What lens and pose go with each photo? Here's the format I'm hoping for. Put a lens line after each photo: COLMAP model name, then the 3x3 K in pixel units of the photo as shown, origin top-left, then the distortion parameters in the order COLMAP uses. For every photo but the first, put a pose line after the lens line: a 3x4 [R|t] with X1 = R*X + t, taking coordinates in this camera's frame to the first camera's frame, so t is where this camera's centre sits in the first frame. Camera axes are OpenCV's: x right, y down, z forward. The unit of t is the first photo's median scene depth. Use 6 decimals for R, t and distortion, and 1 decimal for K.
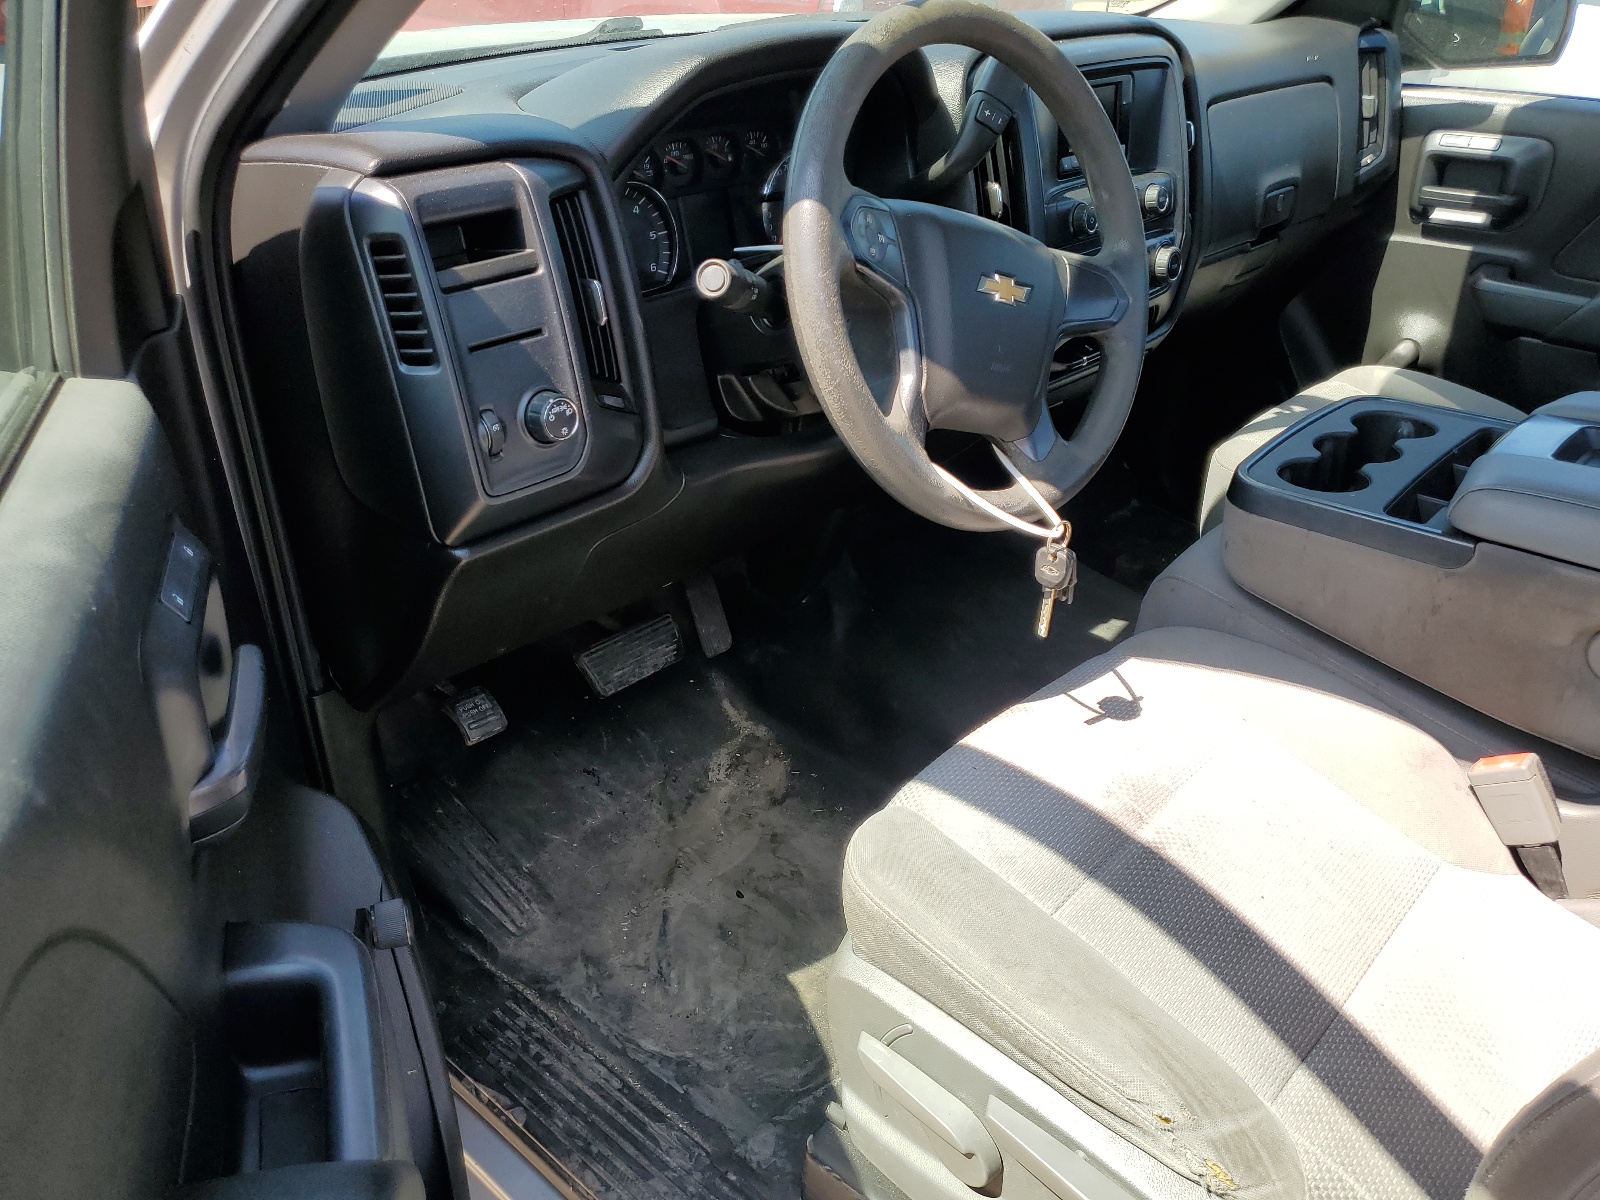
lens RADIAL K [[1220.1, 0, 800.0], [0, 1220.1, 600.0], [0, 0, 1]] dist [0.006045, 0.004766]
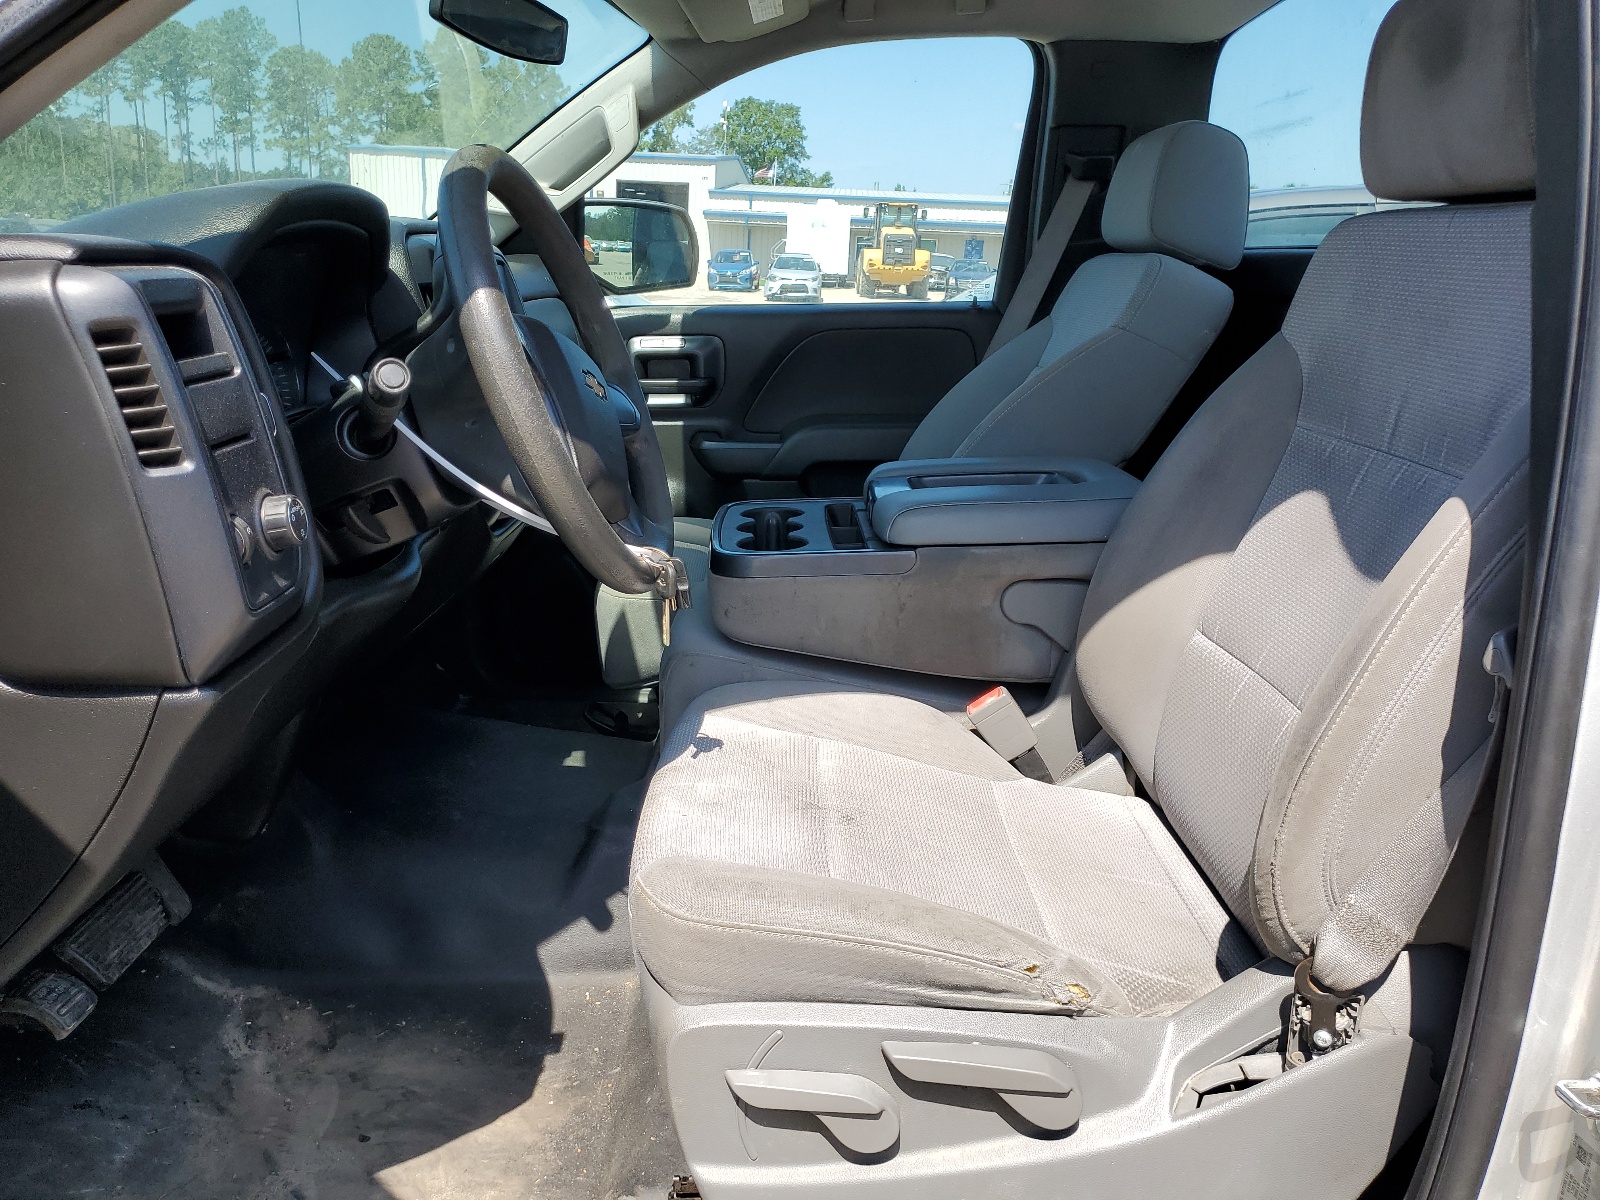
lens RADIAL K [[1188.5, 0, 799.4], [0, 1188.5, 541.6], [0, 0, 1]] dist [0.107407, -0.132416]
pose [[0.766095, -0.172121, 0.619252, -0.233738], [0.321906, 0.936676, -0.137891, 0.056706], [-0.556304, 0.304979, 0.772990, 0.043546]]
